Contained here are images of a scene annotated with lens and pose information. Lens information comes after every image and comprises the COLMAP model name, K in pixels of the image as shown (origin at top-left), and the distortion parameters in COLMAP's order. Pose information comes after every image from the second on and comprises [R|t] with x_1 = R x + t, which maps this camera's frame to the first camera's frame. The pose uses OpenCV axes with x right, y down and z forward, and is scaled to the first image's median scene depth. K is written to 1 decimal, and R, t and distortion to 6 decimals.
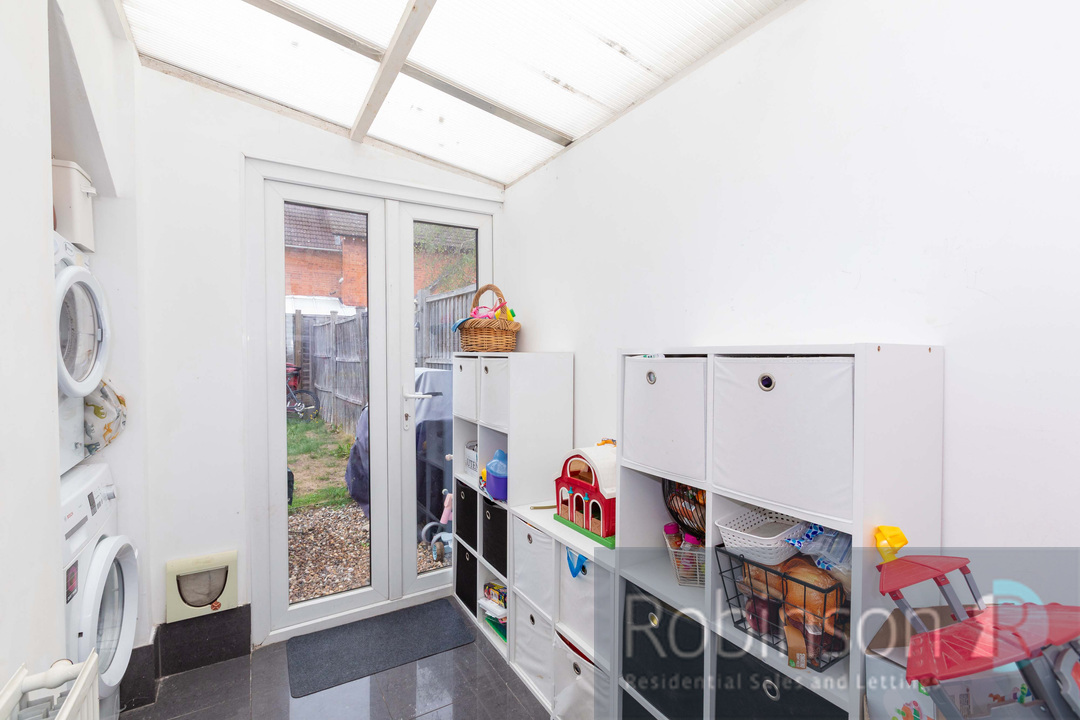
lens RADIAL K [[469.5, 0, 521.4], [0, 469.5, 361.2], [0, 0, 1]] dist [-0.002417, -0.000471]
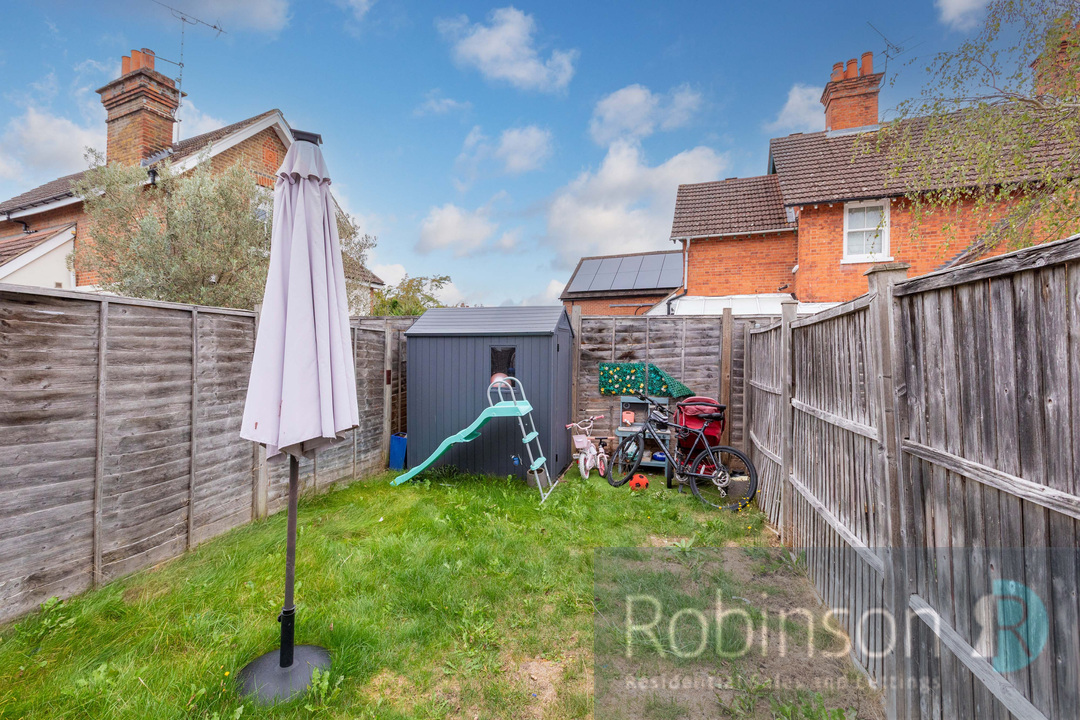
lens RADIAL K [[469.5, 0, 521.4], [0, 469.5, 361.2], [0, 0, 1]] dist [-0.002417, -0.000471]
pose [[0.631783, 0.005841, -0.775124, -0.160910], [-0.016299, 0.999851, -0.005751, -0.030519], [0.774974, 0.016267, 0.631783, 0.390179]]
